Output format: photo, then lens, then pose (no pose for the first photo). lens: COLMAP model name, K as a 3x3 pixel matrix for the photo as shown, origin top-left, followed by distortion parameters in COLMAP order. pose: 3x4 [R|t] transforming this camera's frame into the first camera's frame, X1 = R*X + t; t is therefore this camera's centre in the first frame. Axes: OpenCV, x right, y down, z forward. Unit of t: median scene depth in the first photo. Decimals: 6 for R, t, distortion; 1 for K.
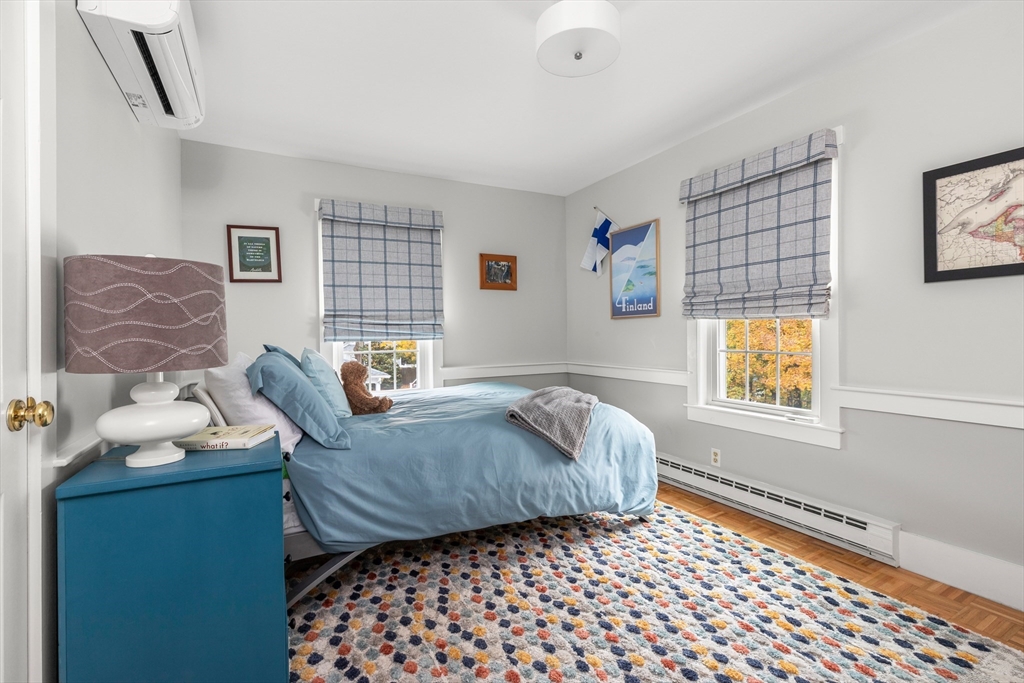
lens RADIAL K [[466.1, 0, 520.3], [0, 466.1, 325.9], [0, 0, 1]] dist [-0.001408, -0.000299]
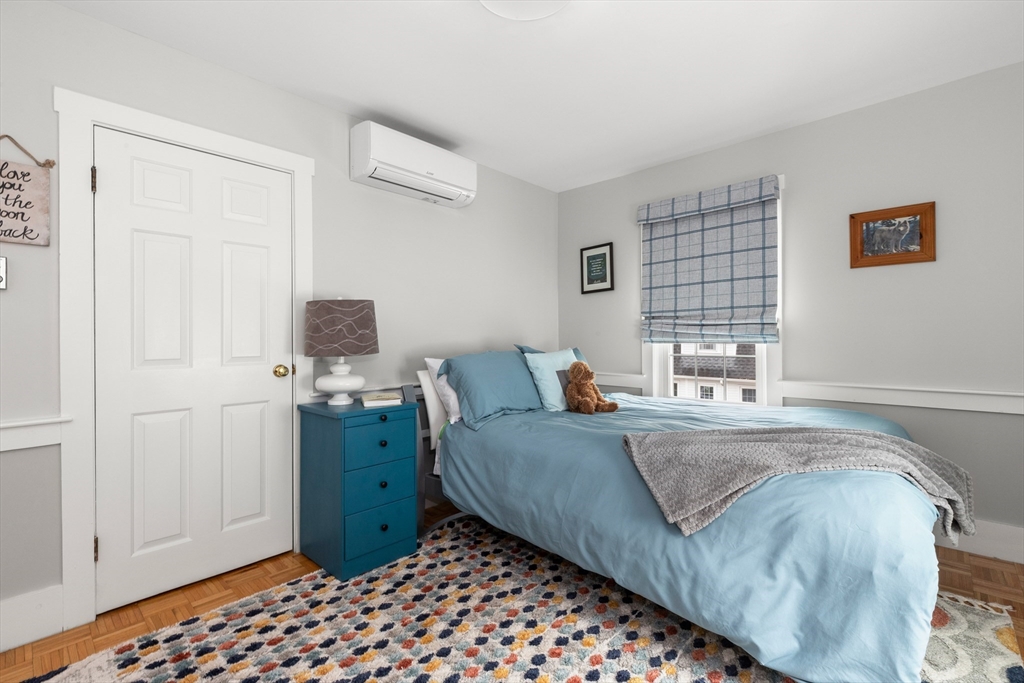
lens RADIAL K [[466.1, 0, 520.3], [0, 466.1, 325.9], [0, 0, 1]] dist [-0.001408, -0.000299]
pose [[0.306643, -0.013742, -0.951725, 0.661942], [0.020503, 0.999759, -0.007830, -0.001969], [0.951604, -0.017112, 0.306851, 0.572023]]
